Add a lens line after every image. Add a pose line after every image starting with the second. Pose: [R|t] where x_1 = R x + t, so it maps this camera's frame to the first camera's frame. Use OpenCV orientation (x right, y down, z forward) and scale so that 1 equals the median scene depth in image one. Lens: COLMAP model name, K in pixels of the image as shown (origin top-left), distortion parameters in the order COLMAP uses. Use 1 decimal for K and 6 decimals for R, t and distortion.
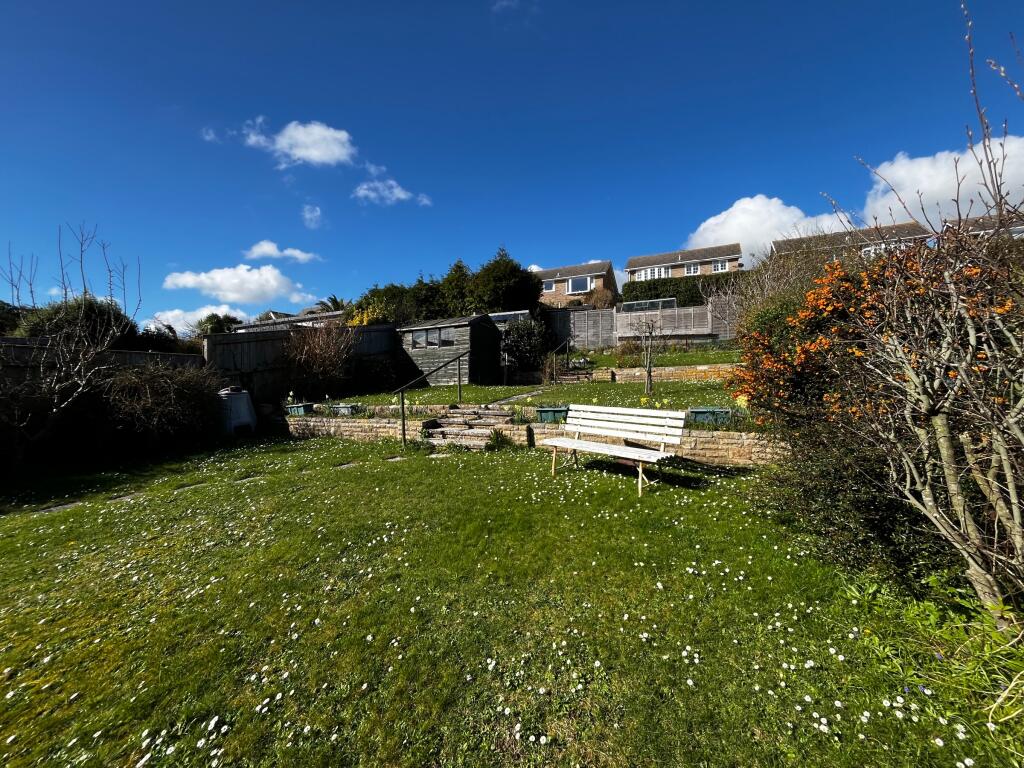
lens RADIAL K [[416.9, 0, 510.7], [0, 416.9, 386.1], [0, 0, 1]] dist [-0.005872, 0.001415]
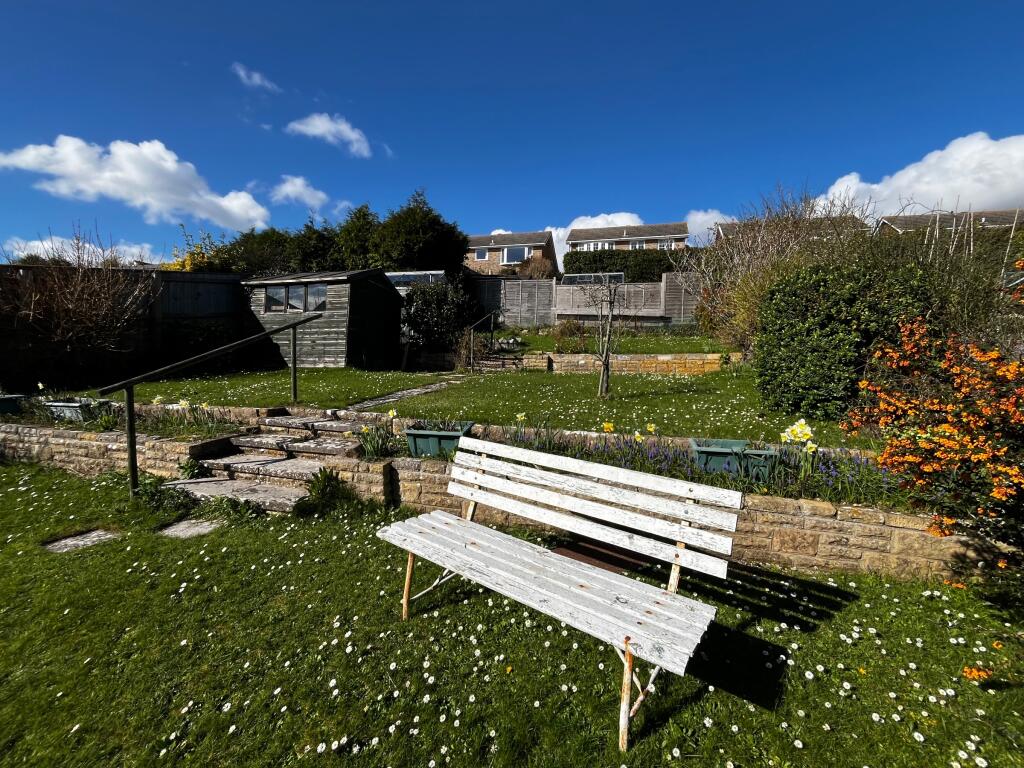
lens RADIAL K [[451.2, 0, 506.0], [0, 451.2, 387.8], [0, 0, 1]] dist [-0.001313, -0.000068]
pose [[0.988217, 0.031239, 0.149840, 0.098549], [-0.038283, 0.998282, 0.044354, -0.028097], [-0.148197, -0.049567, 0.987715, 0.431636]]
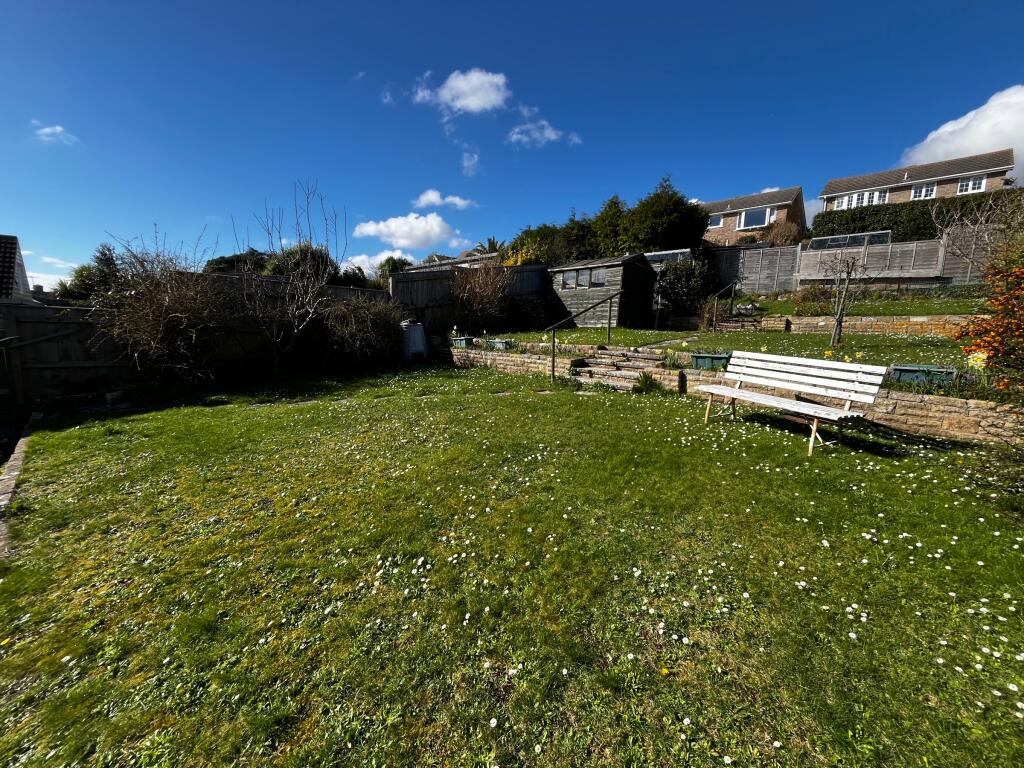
lens RADIAL K [[416.9, 0, 512.2], [0, 416.9, 383.6], [0, 0, 1]] dist [-0.005872, 0.001415]
pose [[0.943147, 0.087558, -0.320636, -0.014379], [-0.046128, 0.989824, 0.134612, 0.012479], [0.329159, -0.112168, 0.937589, -0.024436]]
